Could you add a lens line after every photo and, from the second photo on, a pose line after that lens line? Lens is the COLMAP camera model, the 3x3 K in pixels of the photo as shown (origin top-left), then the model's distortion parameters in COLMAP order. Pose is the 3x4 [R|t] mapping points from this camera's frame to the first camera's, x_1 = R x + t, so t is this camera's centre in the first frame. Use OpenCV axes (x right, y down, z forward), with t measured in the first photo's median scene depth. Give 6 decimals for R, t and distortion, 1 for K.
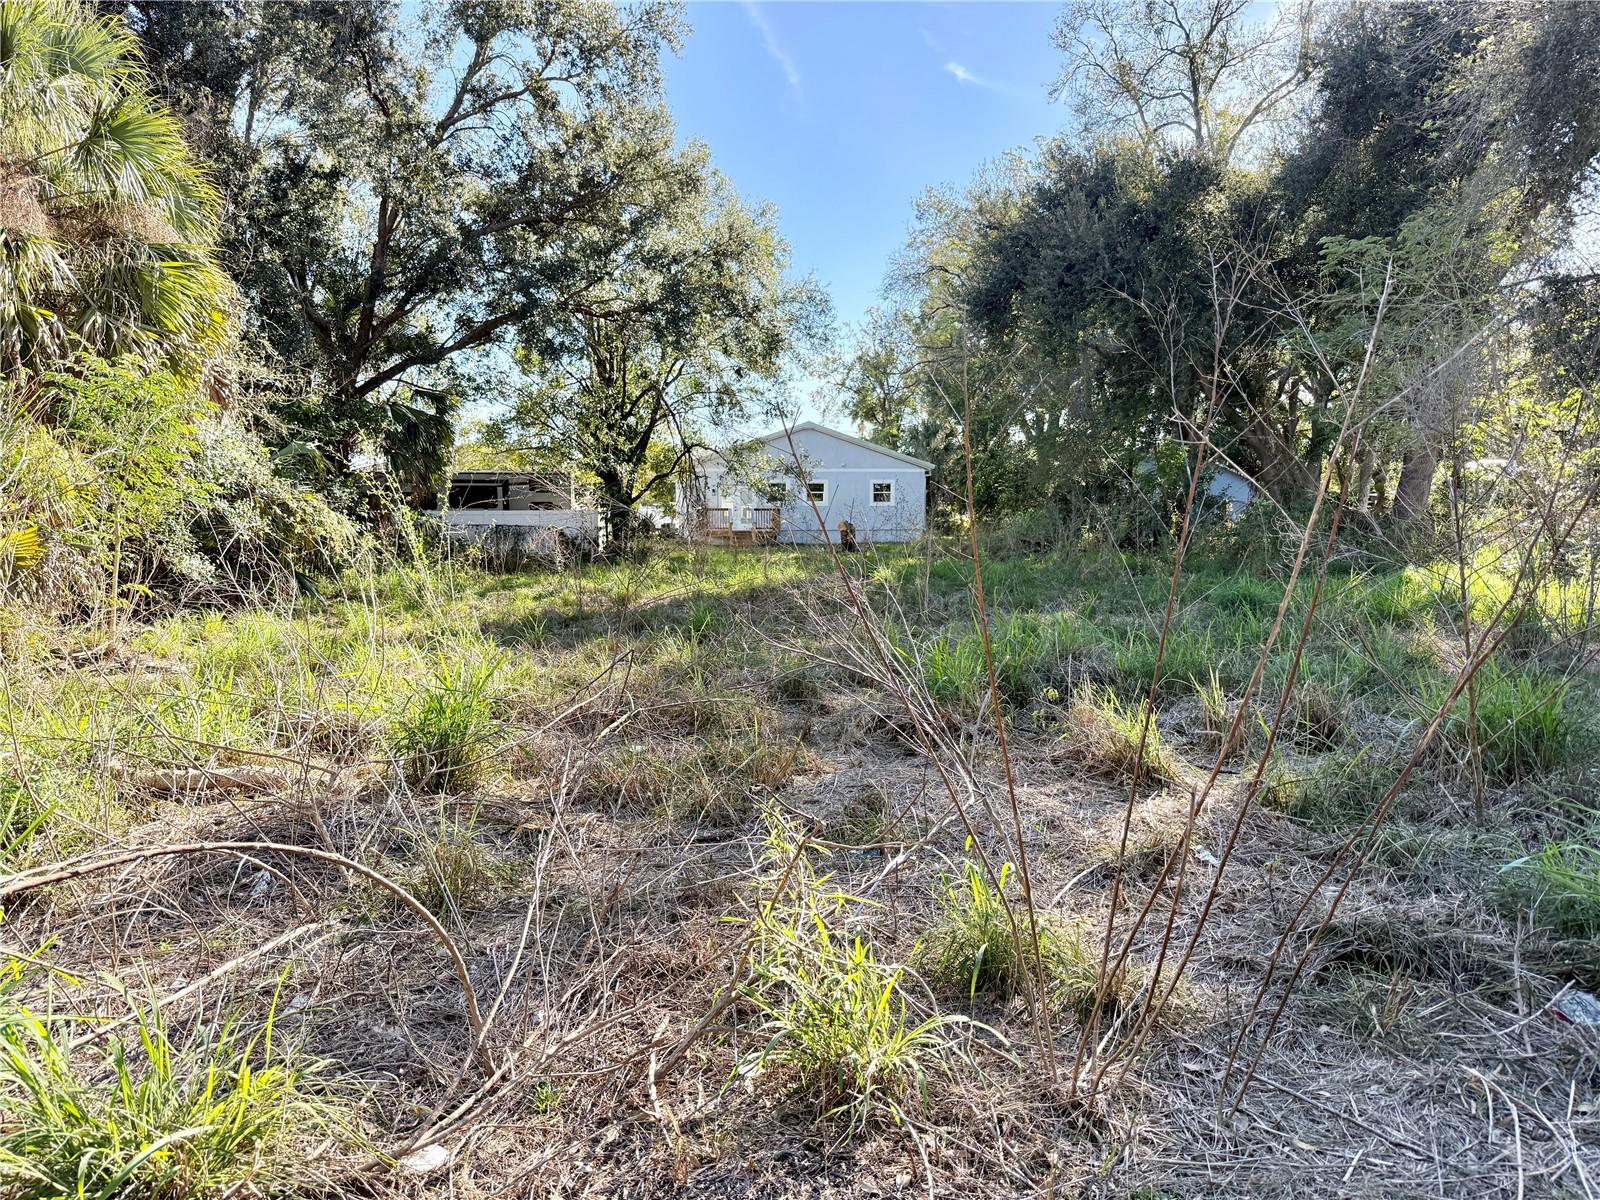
lens RADIAL K [[1095.4, 0, 800.0], [0, 1095.4, 600.0], [0, 0, 1]] dist [0.035116, -0.086131]
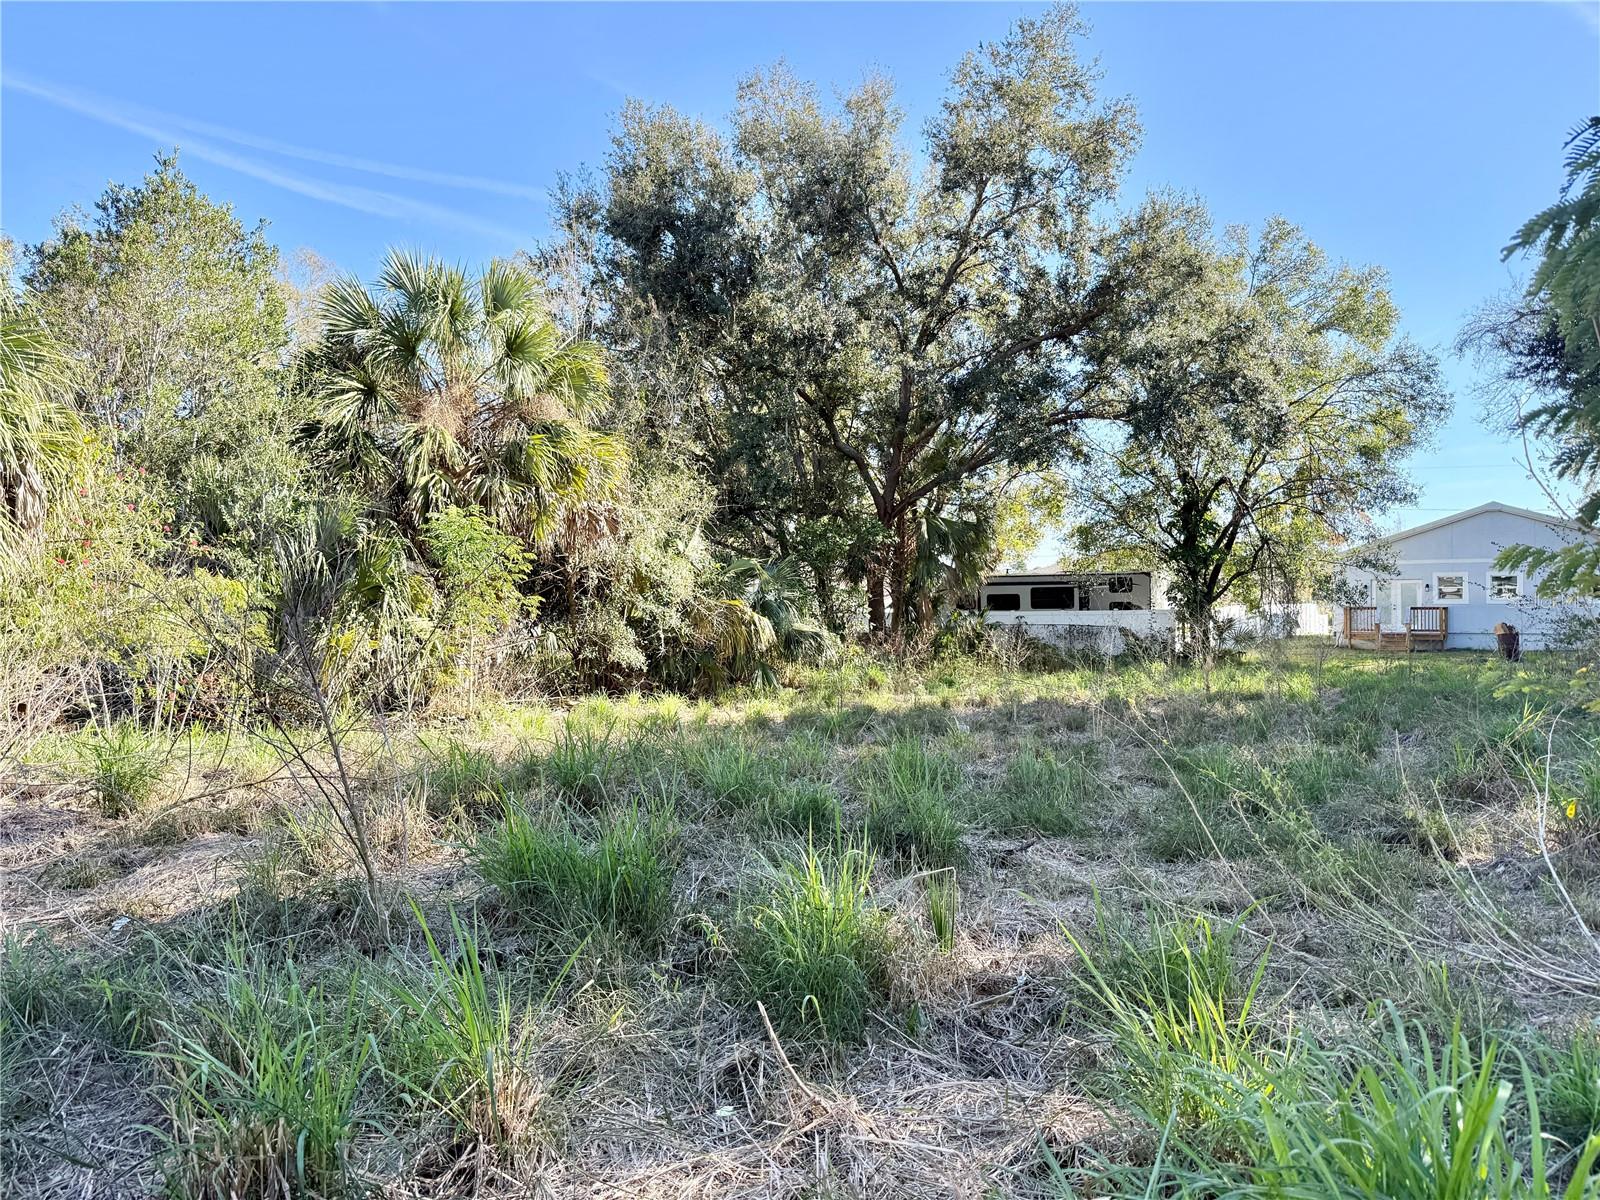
lens RADIAL K [[1087.6, 0, 800.0], [0, 1087.6, 600.0], [0, 0, 1]] dist [0.055471, -0.081860]
pose [[0.784758, -0.010287, -0.619717, 0.103051], [-0.046723, 0.996035, -0.075699, -0.001711], [0.618038, 0.088360, 0.781167, 0.026557]]
